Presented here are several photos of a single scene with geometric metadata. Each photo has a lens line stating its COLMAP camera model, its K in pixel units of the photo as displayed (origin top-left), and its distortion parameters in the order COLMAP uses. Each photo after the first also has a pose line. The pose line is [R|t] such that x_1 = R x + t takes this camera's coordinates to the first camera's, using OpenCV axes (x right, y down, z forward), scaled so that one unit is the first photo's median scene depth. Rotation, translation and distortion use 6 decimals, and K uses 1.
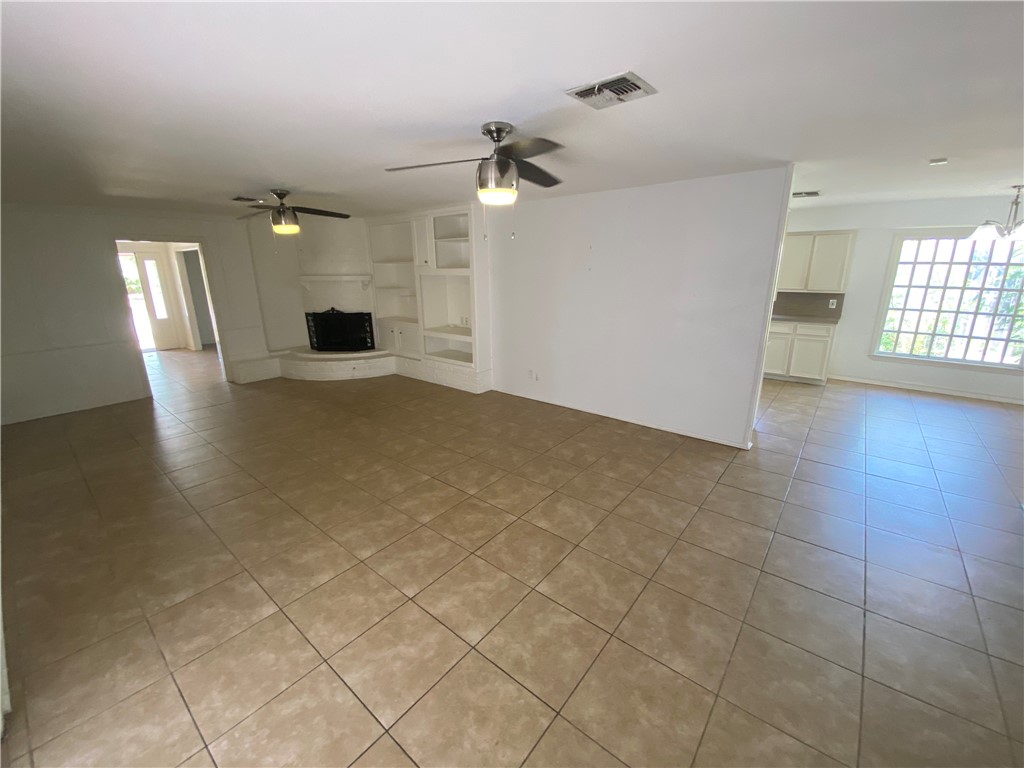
lens RADIAL K [[415.4, 0, 512.7], [0, 415.4, 382.3], [0, 0, 1]] dist [0.033996, -0.027069]
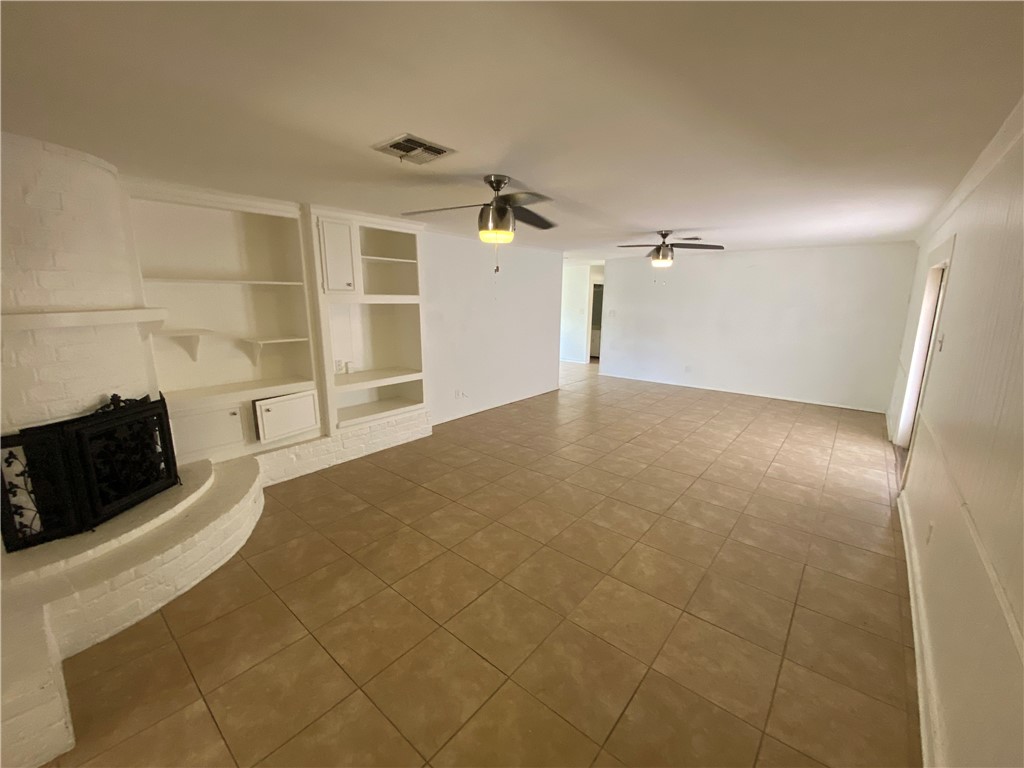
lens RADIAL K [[421.1, 0, 524.5], [0, 421.1, 348.7], [0, 0, 1]] dist [0.016391, -0.028369]
pose [[-0.005126, -0.117495, 0.993060, -1.592009], [0.262865, 0.957990, 0.114703, -0.328860], [-0.964819, 0.261629, 0.025975, 1.251309]]
